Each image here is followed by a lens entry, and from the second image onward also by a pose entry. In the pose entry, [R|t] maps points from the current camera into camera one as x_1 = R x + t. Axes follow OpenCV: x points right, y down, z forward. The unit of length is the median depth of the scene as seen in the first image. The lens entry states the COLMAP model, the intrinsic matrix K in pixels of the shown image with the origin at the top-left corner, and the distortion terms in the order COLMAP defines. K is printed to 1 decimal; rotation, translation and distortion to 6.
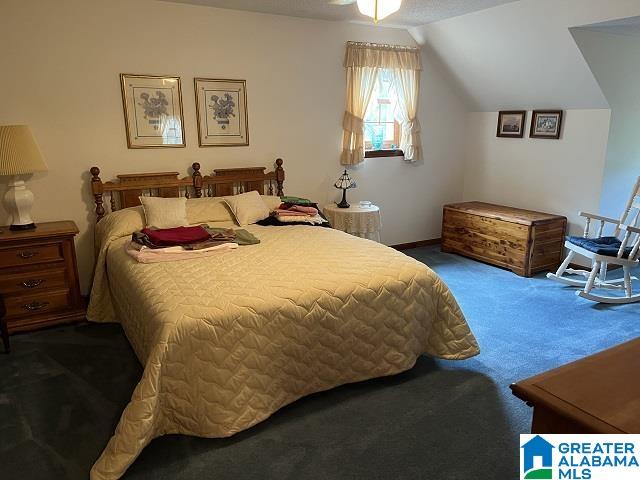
lens RADIAL K [[480.6, 0, 320.0], [0, 480.6, 240.0], [0, 0, 1]] dist [0.000667, -0.005346]
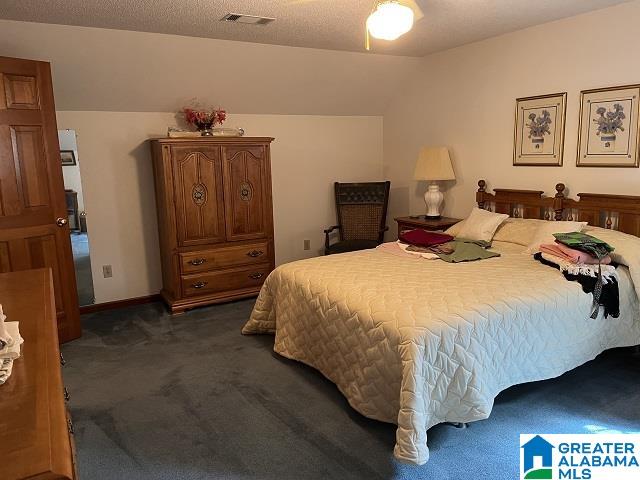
lens RADIAL K [[480.6, 0, 320.0], [0, 480.6, 240.0], [0, 0, 1]] dist [0.000667, -0.005346]
pose [[0.001758, 0.185746, -0.982596, 0.709807], [-0.201614, 0.962486, 0.181584, -0.139395], [0.979463, 0.197786, 0.039141, 0.567137]]
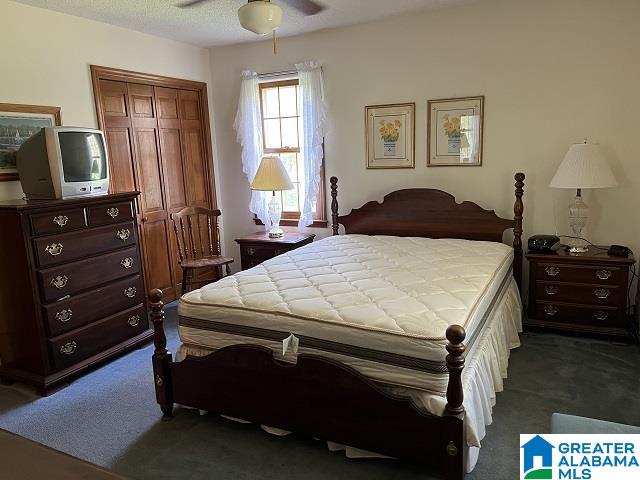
lens RADIAL K [[480.6, 0, 320.0], [0, 480.6, 240.0], [0, 0, 1]] dist [0.000667, -0.005346]
pose [[0.541421, 0.133893, -0.830022, 0.530954], [-0.154856, 0.986228, 0.058079, -0.072352], [0.826367, 0.097088, 0.554699, 0.281054]]
